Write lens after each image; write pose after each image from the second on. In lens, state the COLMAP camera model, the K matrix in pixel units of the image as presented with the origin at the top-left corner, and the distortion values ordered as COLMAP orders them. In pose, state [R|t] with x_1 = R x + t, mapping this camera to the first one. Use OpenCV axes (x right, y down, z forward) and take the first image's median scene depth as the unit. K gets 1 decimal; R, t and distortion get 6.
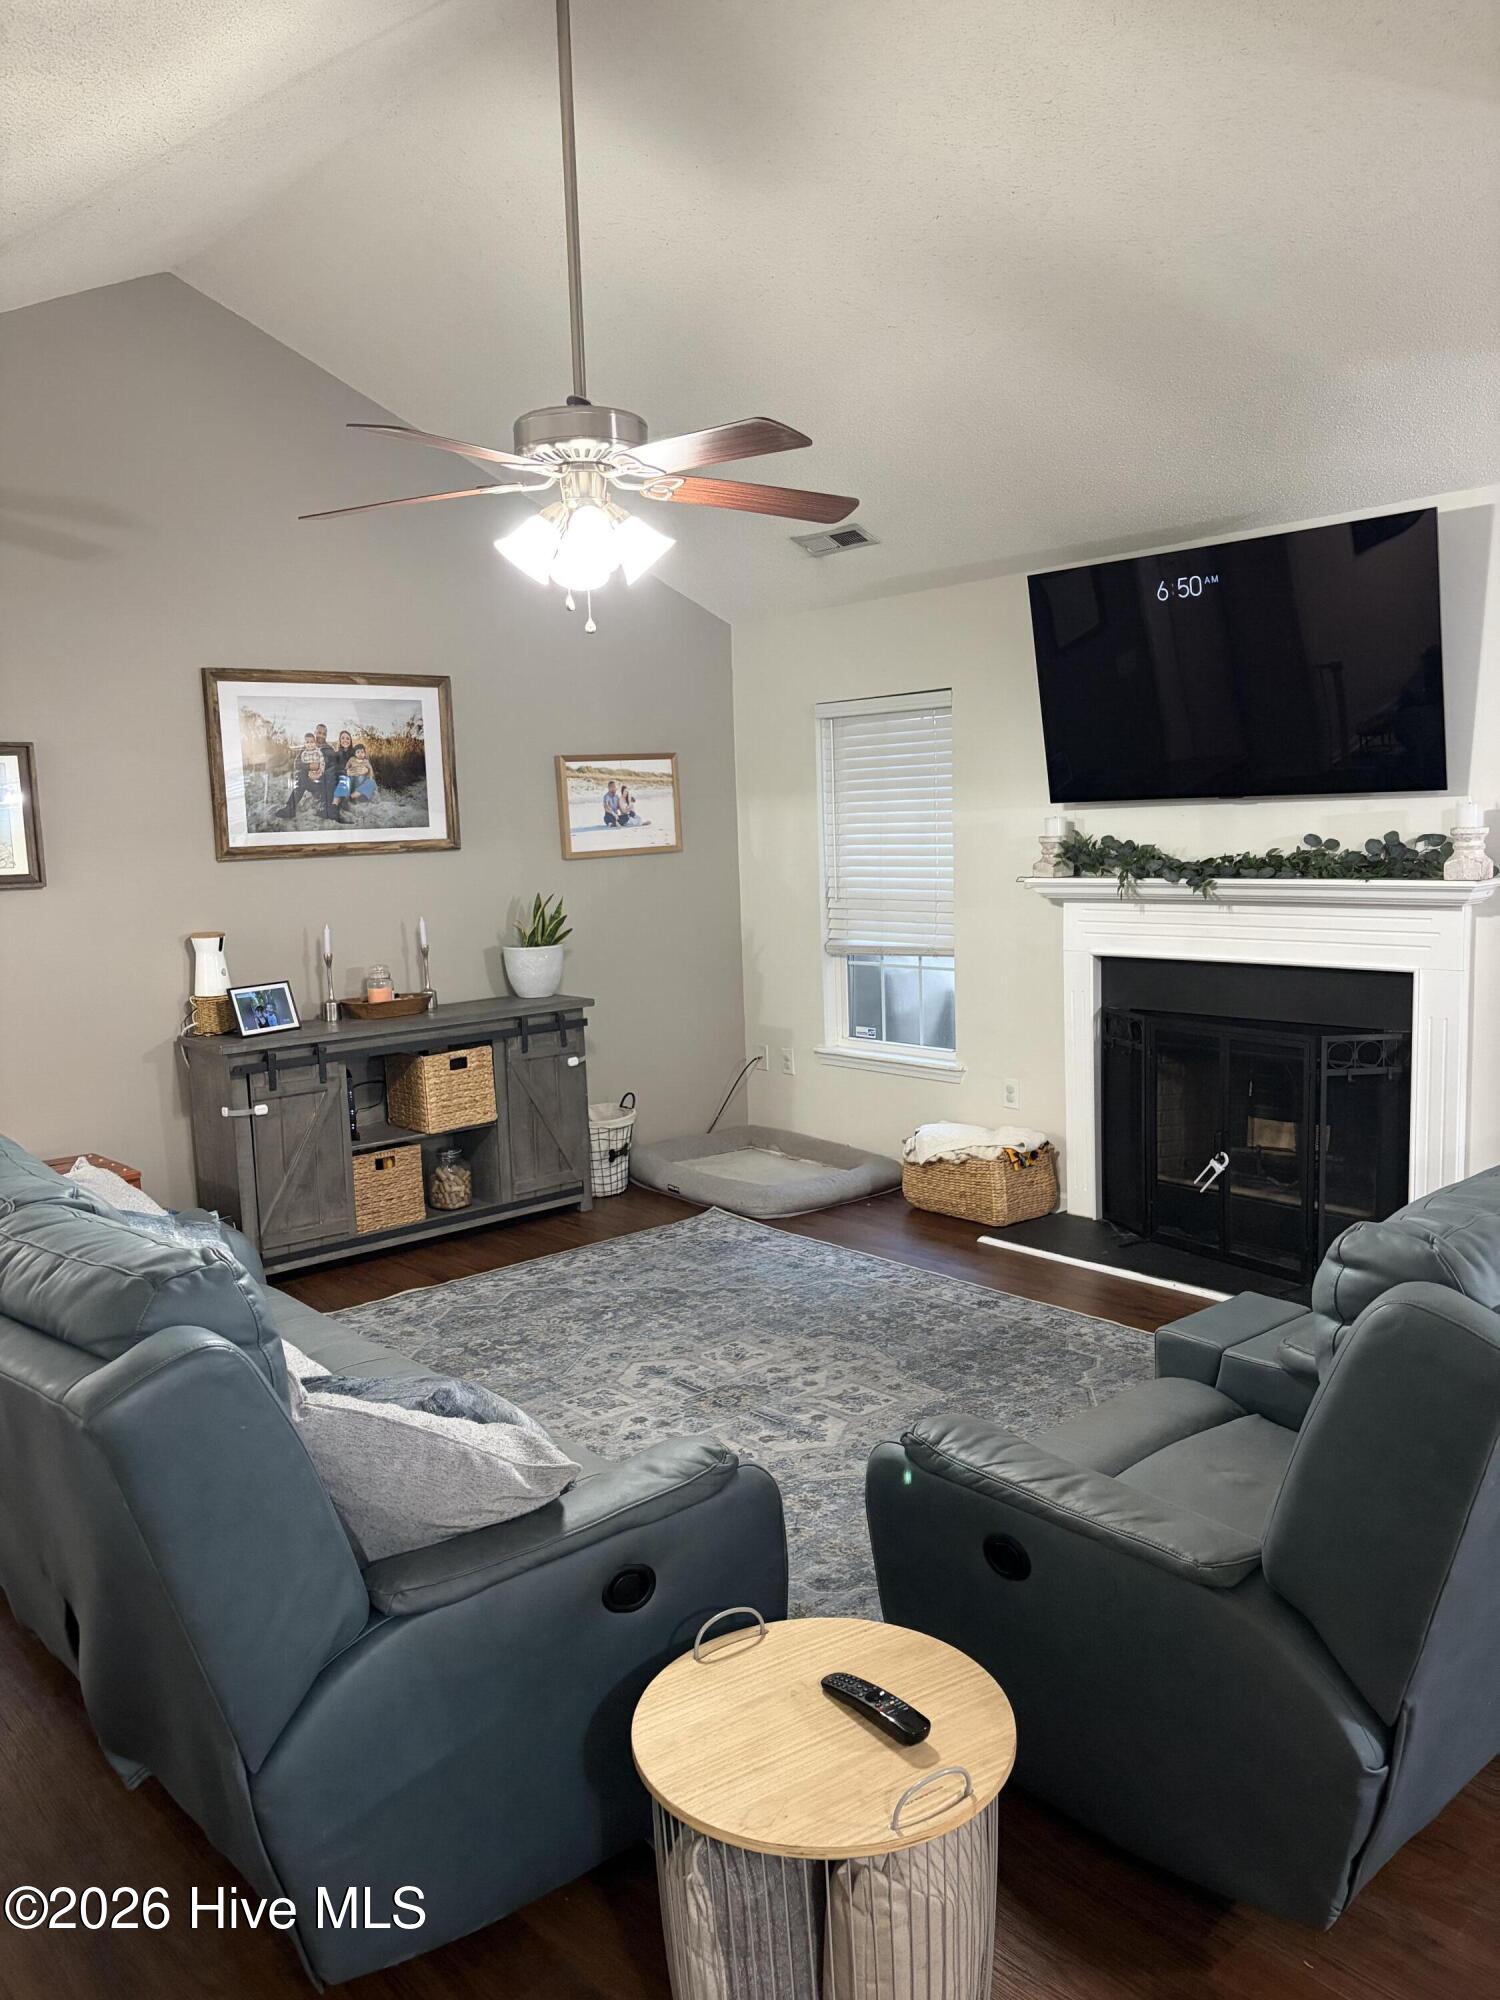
lens RADIAL K [[1490.9, 0, 739.4], [0, 1490.9, 1011.3], [0, 0, 1]] dist [0.050886, -0.056937]
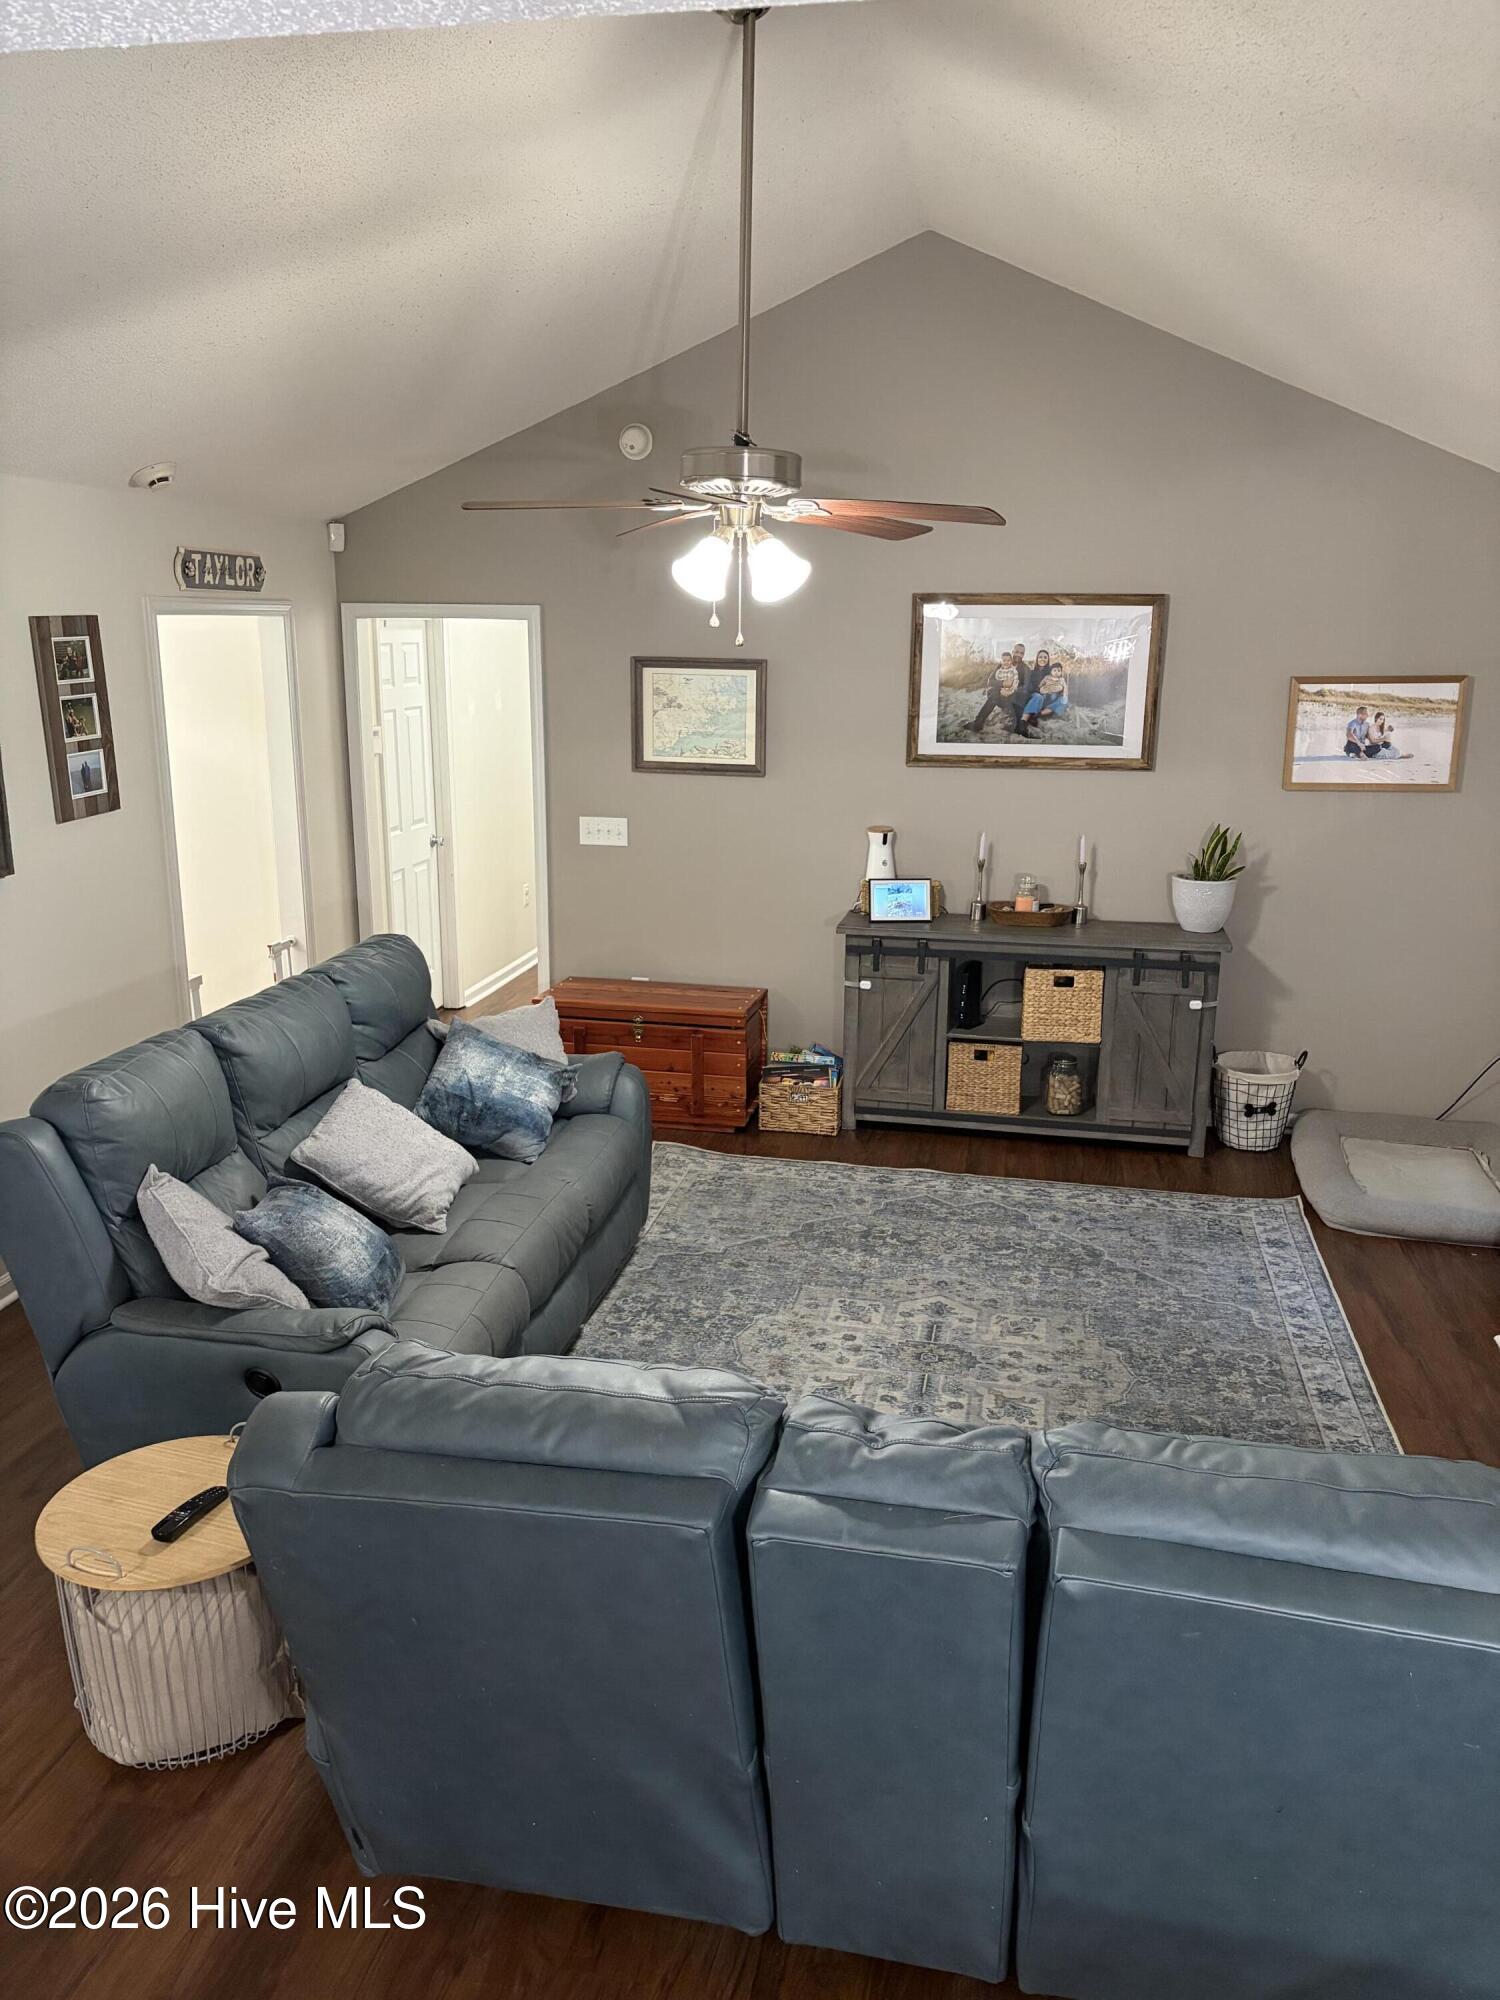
lens RADIAL K [[1490.9, 0, 755.6], [0, 1490.9, 1012.5], [0, 0, 1]] dist [0.050886, -0.056937]
pose [[0.620040, 0.237162, -0.747866, 0.496840], [-0.135589, 0.971267, 0.195593, -0.127592], [0.772765, -0.019874, 0.634381, 0.183824]]
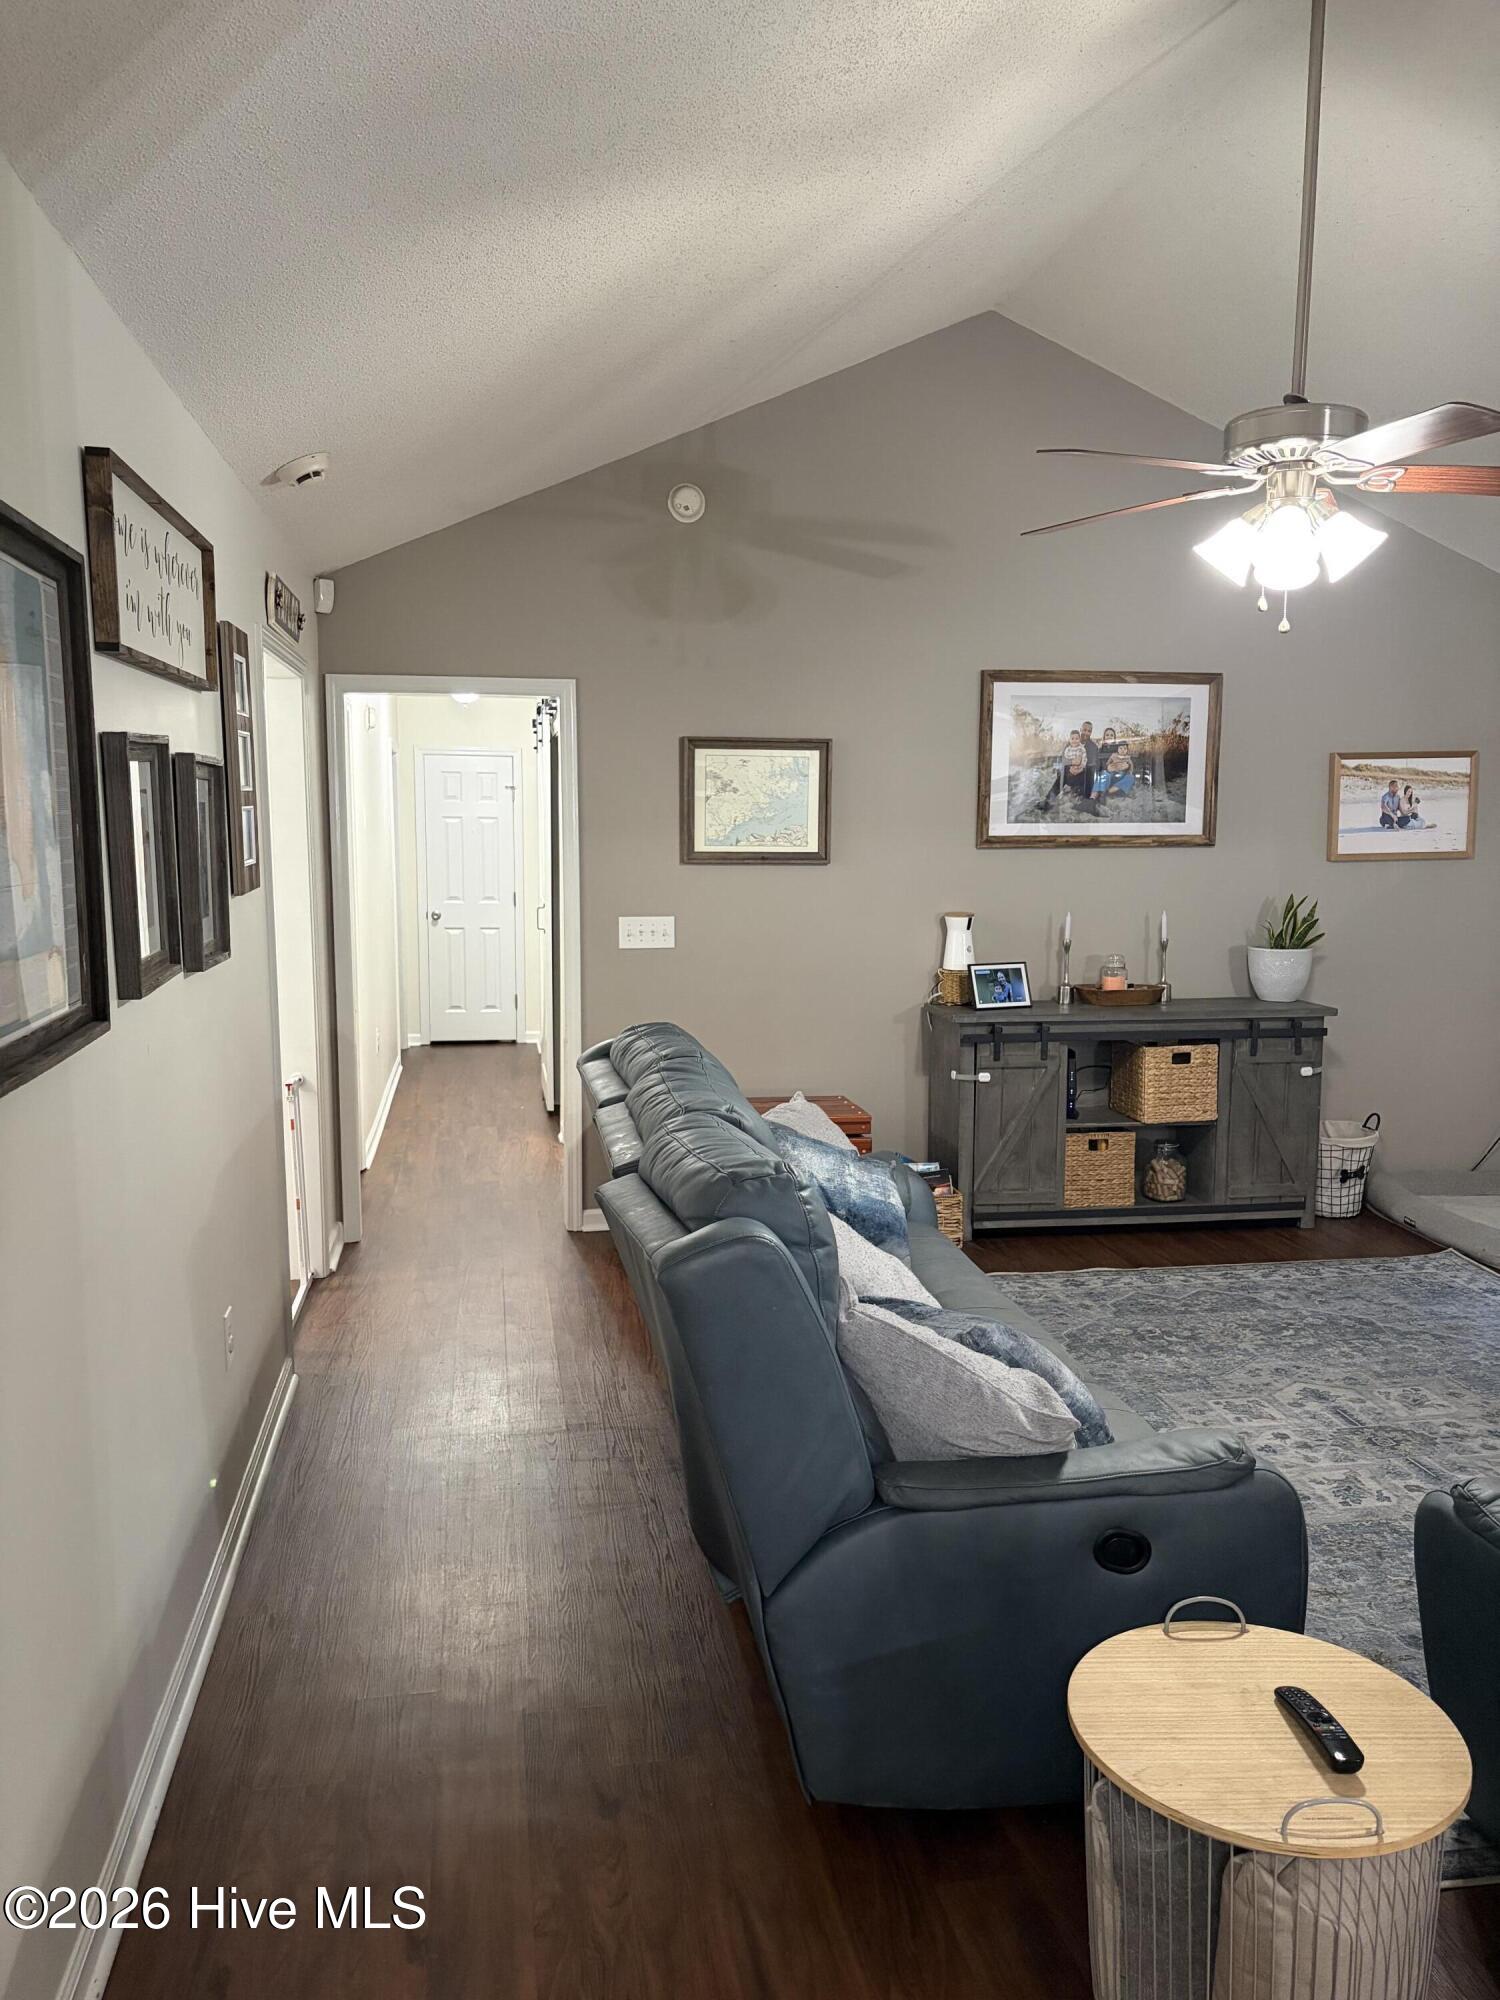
lens RADIAL K [[1490.9, 0, 752.3], [0, 1490.9, 1011.4], [0, 0, 1]] dist [0.050886, -0.056937]
pose [[0.854131, 0.102648, -0.509827, 0.082104], [-0.100340, 0.994435, 0.032115, 0.000254], [0.510286, 0.023725, 0.859677, -0.018509]]
